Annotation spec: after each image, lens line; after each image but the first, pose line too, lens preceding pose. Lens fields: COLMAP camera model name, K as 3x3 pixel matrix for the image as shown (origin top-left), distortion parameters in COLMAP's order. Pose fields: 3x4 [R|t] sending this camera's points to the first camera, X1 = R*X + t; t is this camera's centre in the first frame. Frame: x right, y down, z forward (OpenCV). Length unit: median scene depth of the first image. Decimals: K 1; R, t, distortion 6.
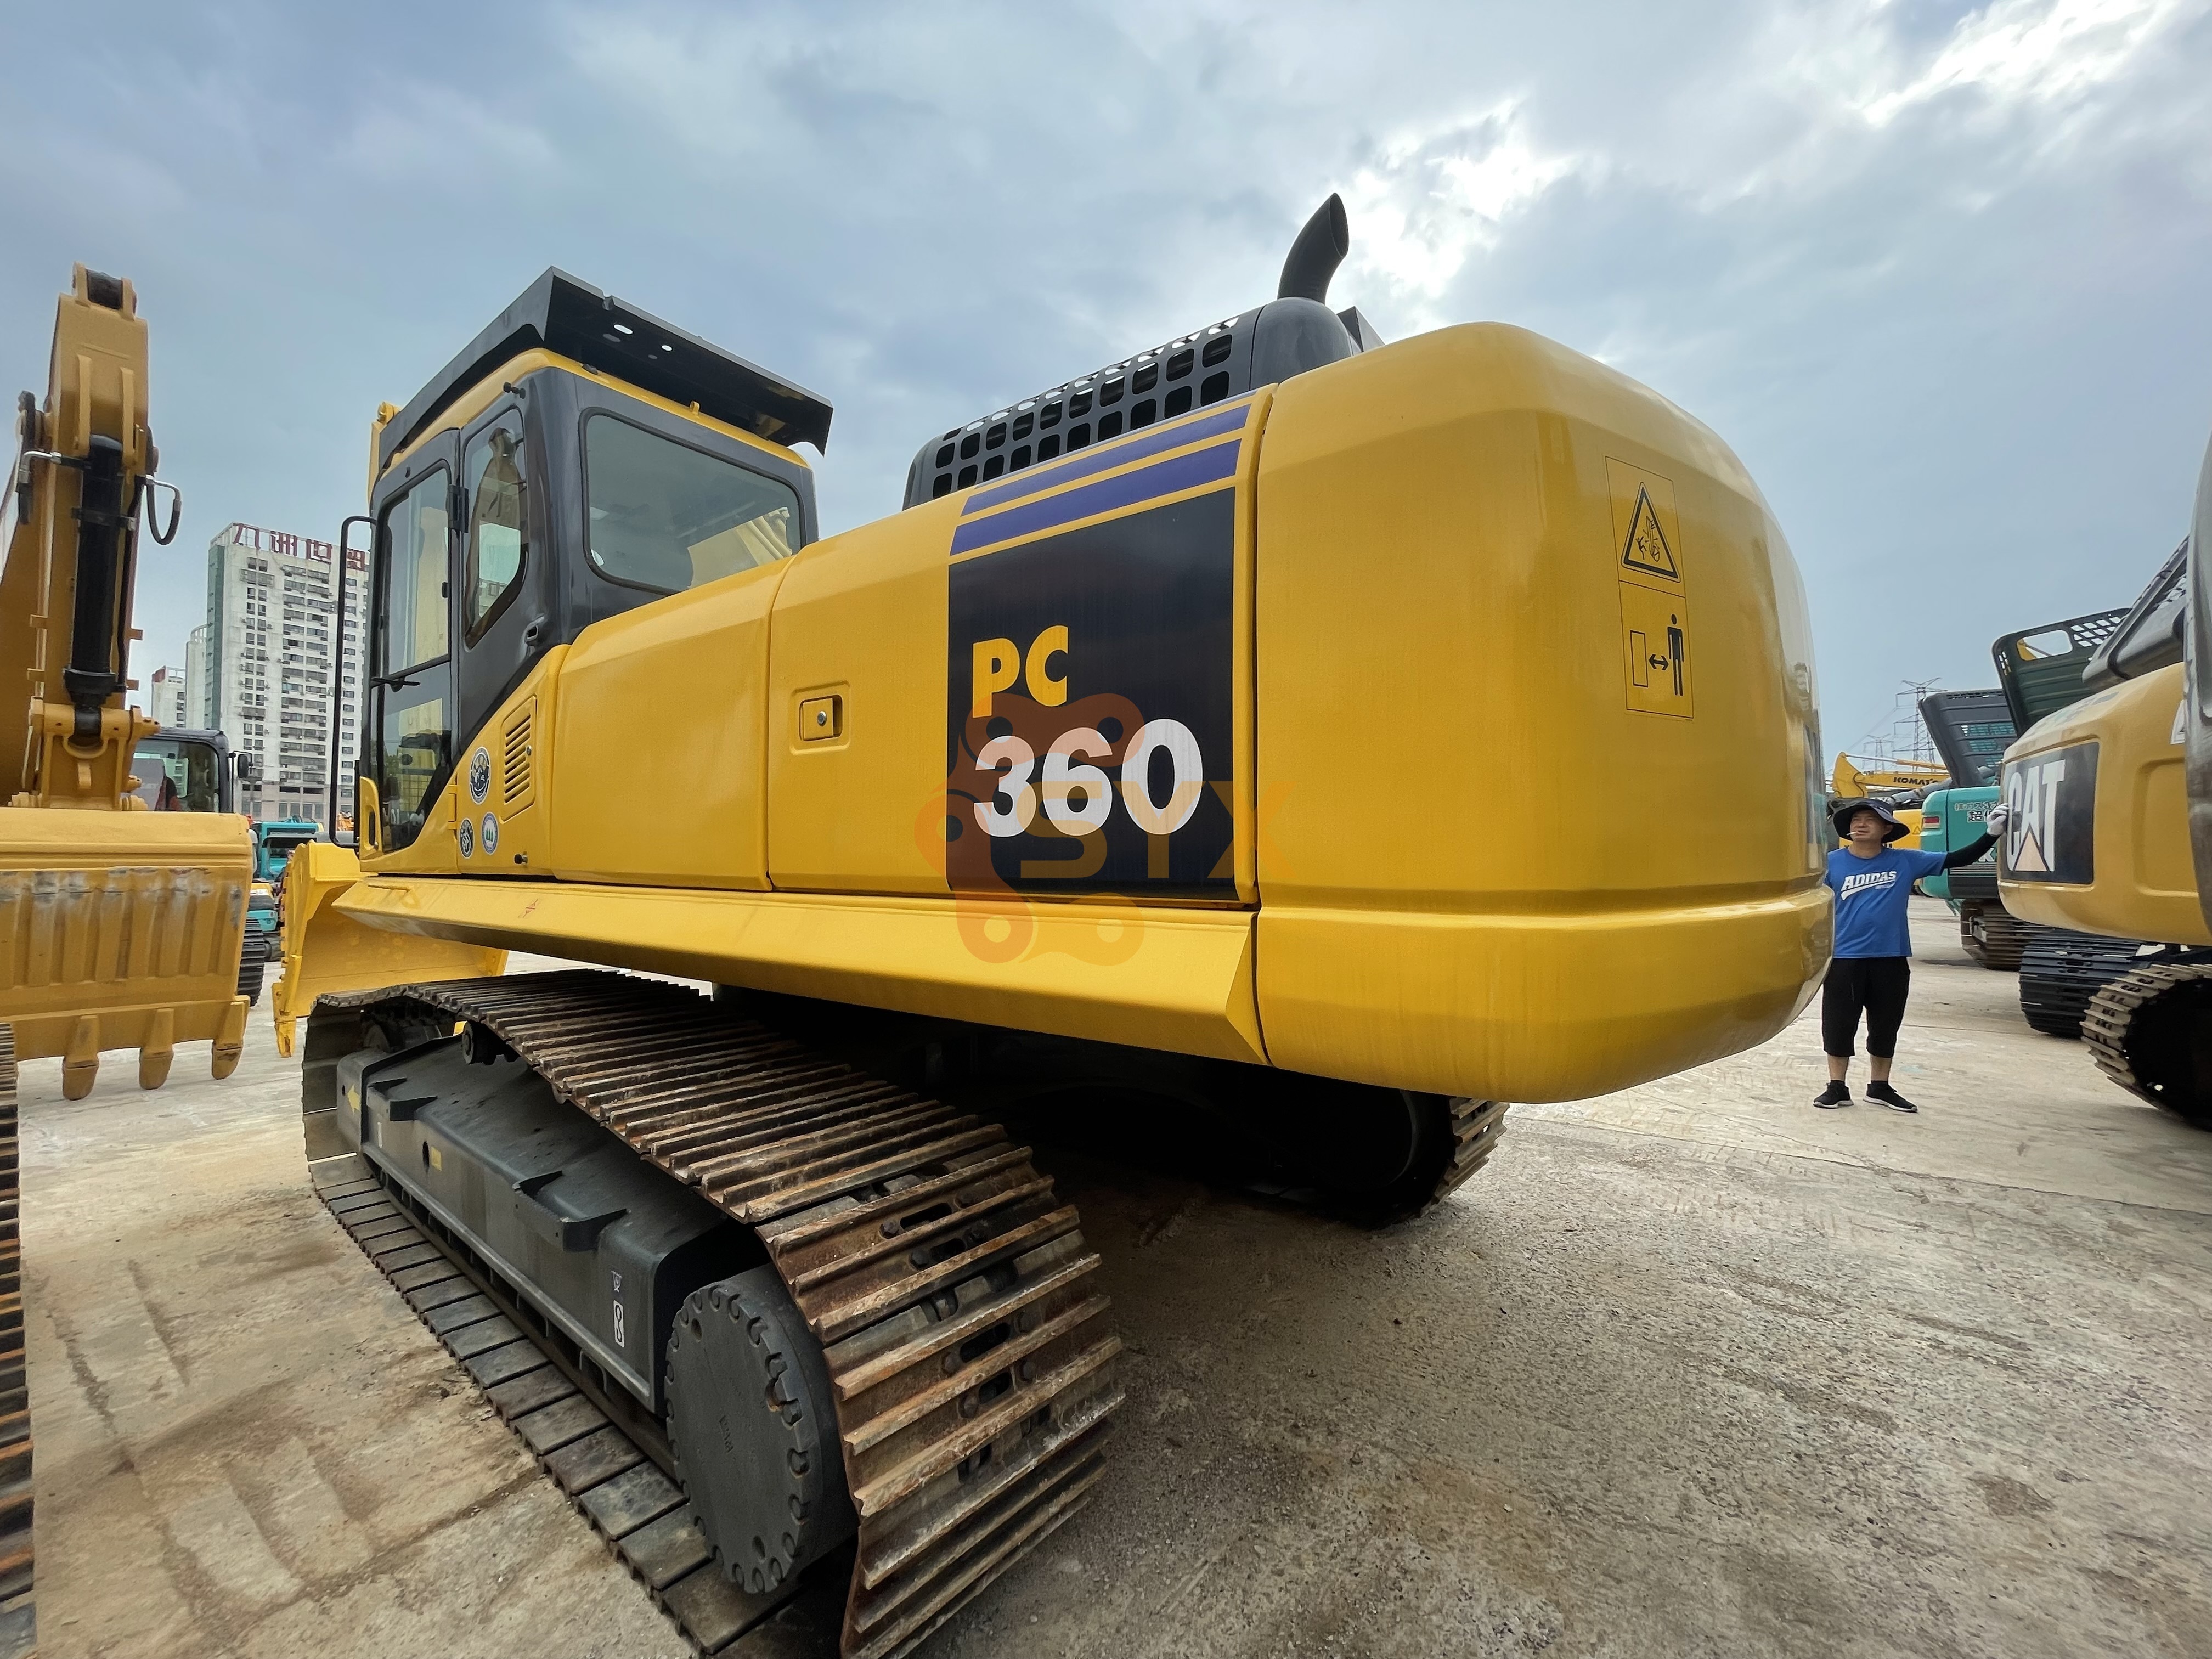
lens RADIAL K [[897.5, 0, 1096.8], [0, 897.5, 830.2], [0, 0, 1]] dist [0.009884, -0.004685]
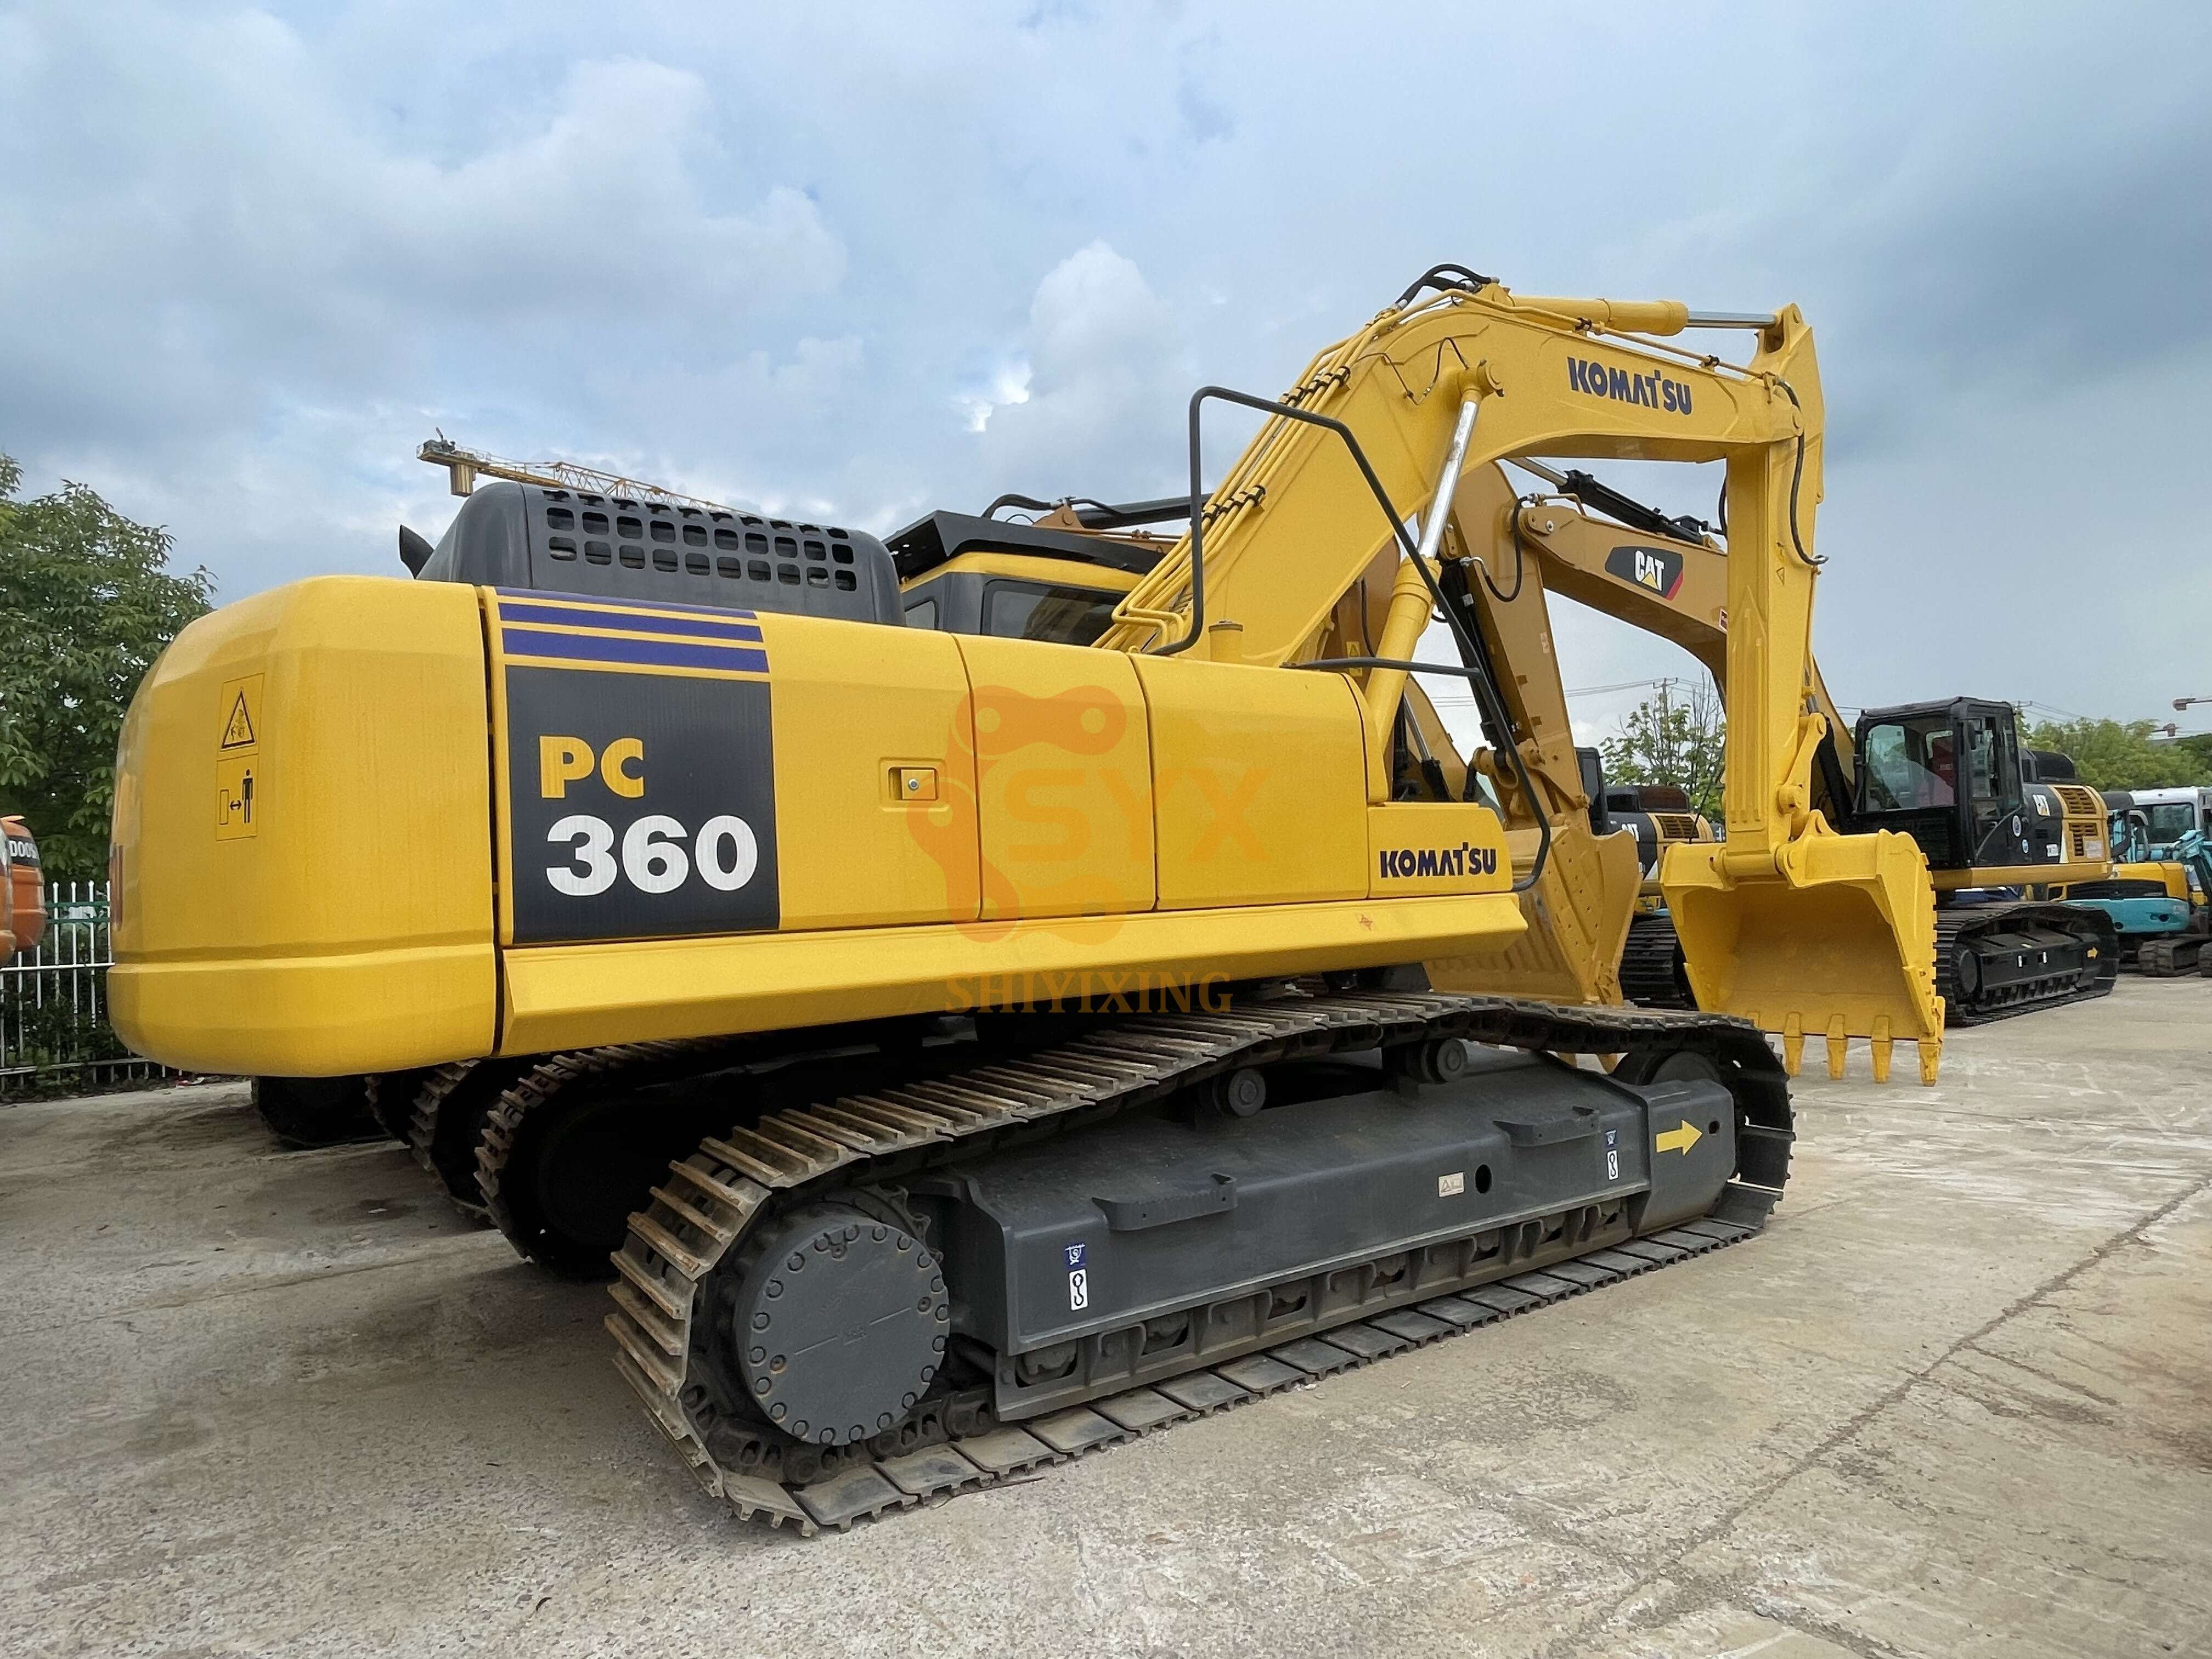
lens RADIAL K [[1282.3, 0, 1102.8], [0, 1282.3, 826.2], [0, 0, 1]] dist [0.000278, 0.003006]
pose [[0.278575, 0.037517, 0.959681, -1.310677], [0.020172, 0.998788, -0.044901, 0.004745], [-0.960203, 0.031867, 0.277480, -0.160118]]
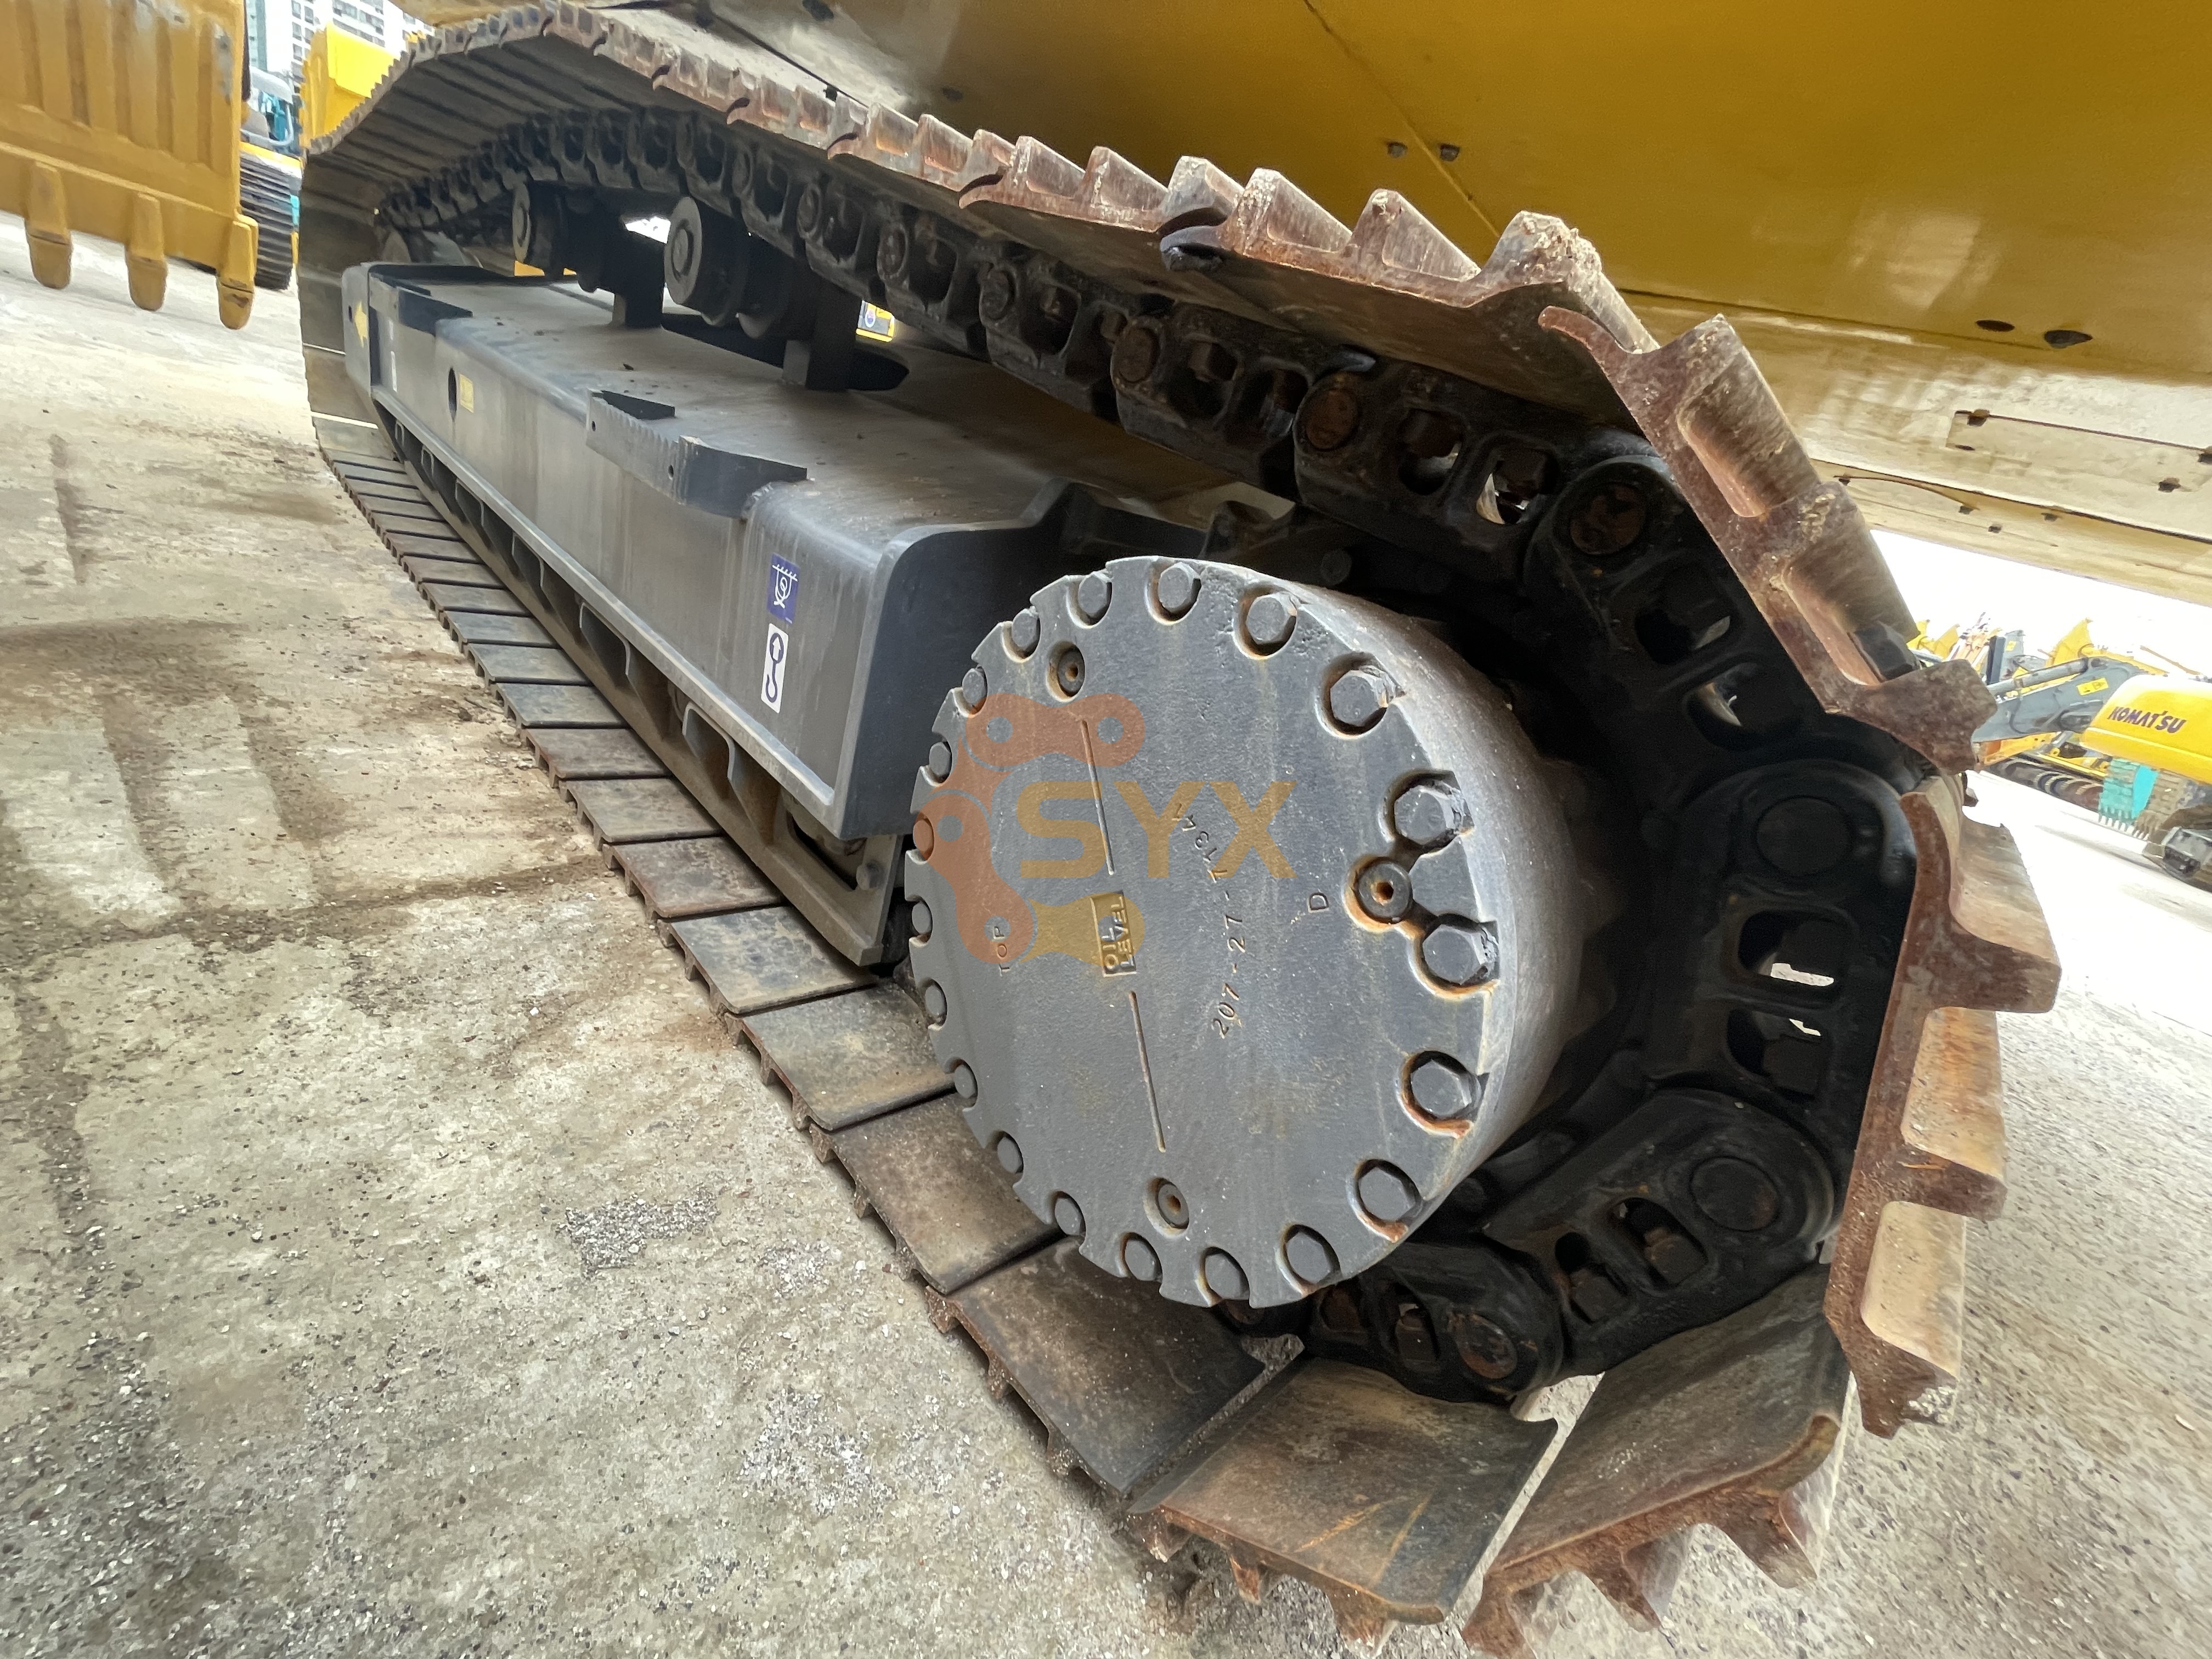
lens RADIAL K [[910.9, 0, 1099.8], [0, 910.9, 835.9], [0, 0, 1]] dist [-0.009435, 0.006366]
pose [[0.951186, 0.308002, 0.019498, -0.369424], [-0.289391, 0.868192, 0.403108, 0.406613], [0.107230, -0.389073, 0.914945, 0.560982]]
